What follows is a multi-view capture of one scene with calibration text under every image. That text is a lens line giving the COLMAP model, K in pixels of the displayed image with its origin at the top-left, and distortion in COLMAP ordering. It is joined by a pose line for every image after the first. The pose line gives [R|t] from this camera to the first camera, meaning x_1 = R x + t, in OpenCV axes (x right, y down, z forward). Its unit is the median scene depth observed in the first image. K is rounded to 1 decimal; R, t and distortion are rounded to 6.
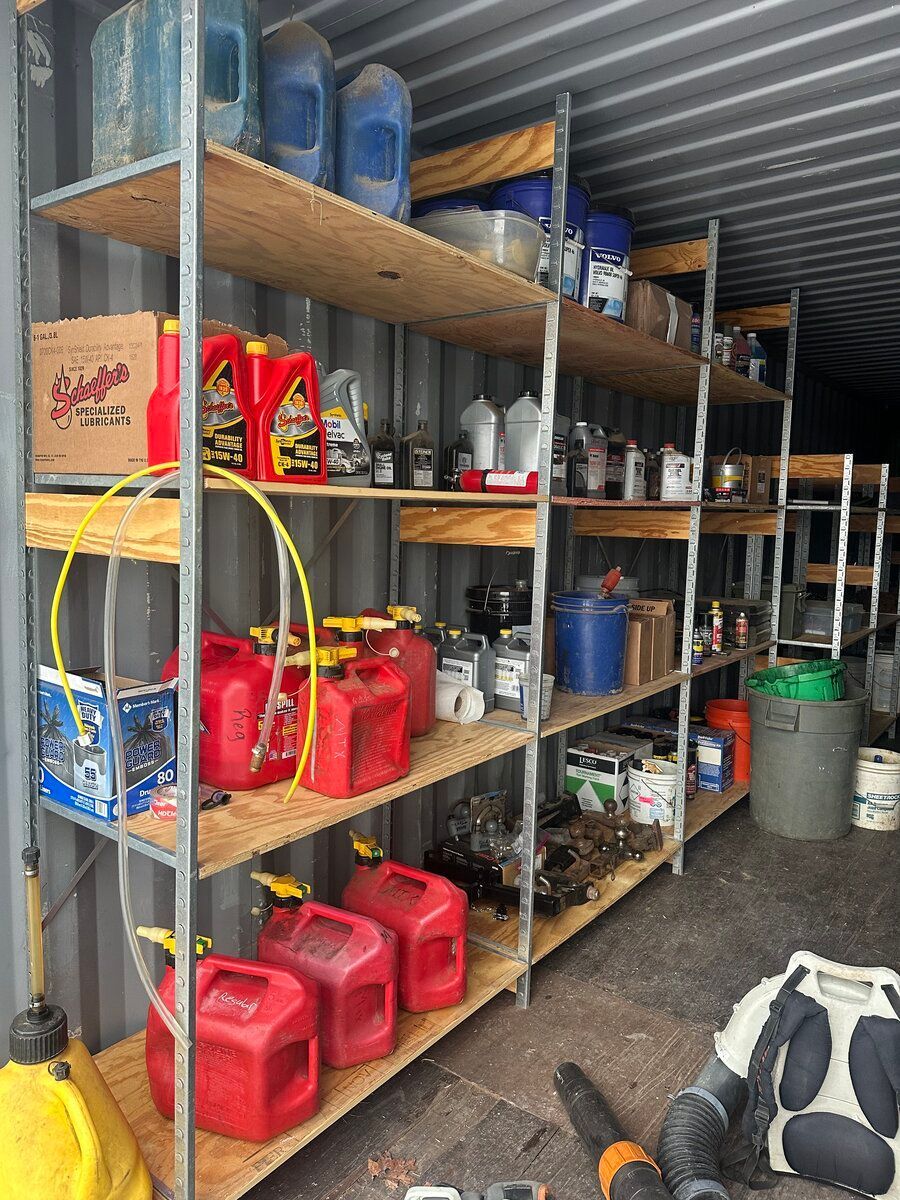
lens RADIAL K [[844.8, 0, 457.4], [0, 844.8, 596.5], [0, 0, 1]] dist [0.044996, -0.053417]
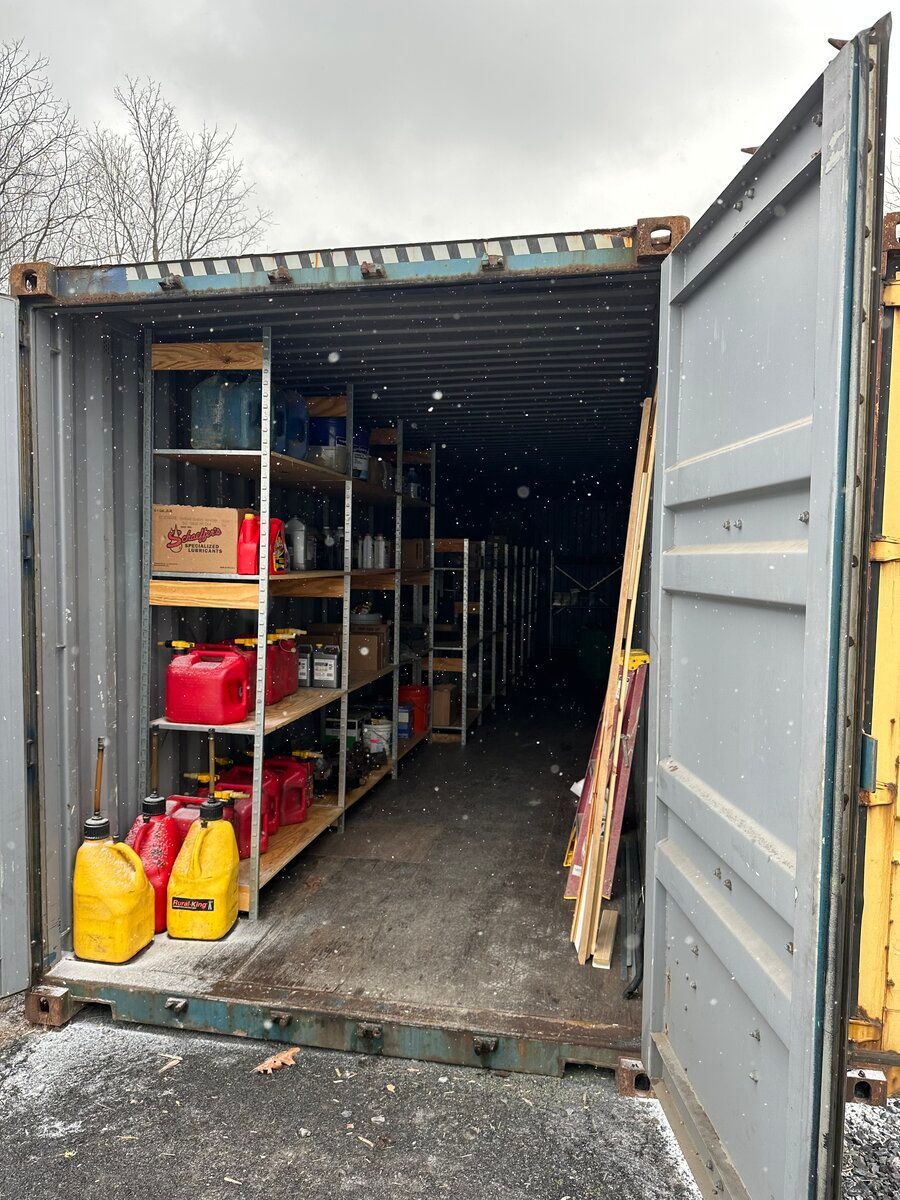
lens RADIAL K [[844.8, 0, 449.5], [0, 844.8, 601.8], [0, 0, 1]] dist [0.044996, -0.053417]
pose [[0.903383, -0.031564, 0.427672, -0.407521], [0.050328, 0.998199, -0.032638, 0.023599], [-0.425872, 0.051009, 0.903344, -0.705000]]
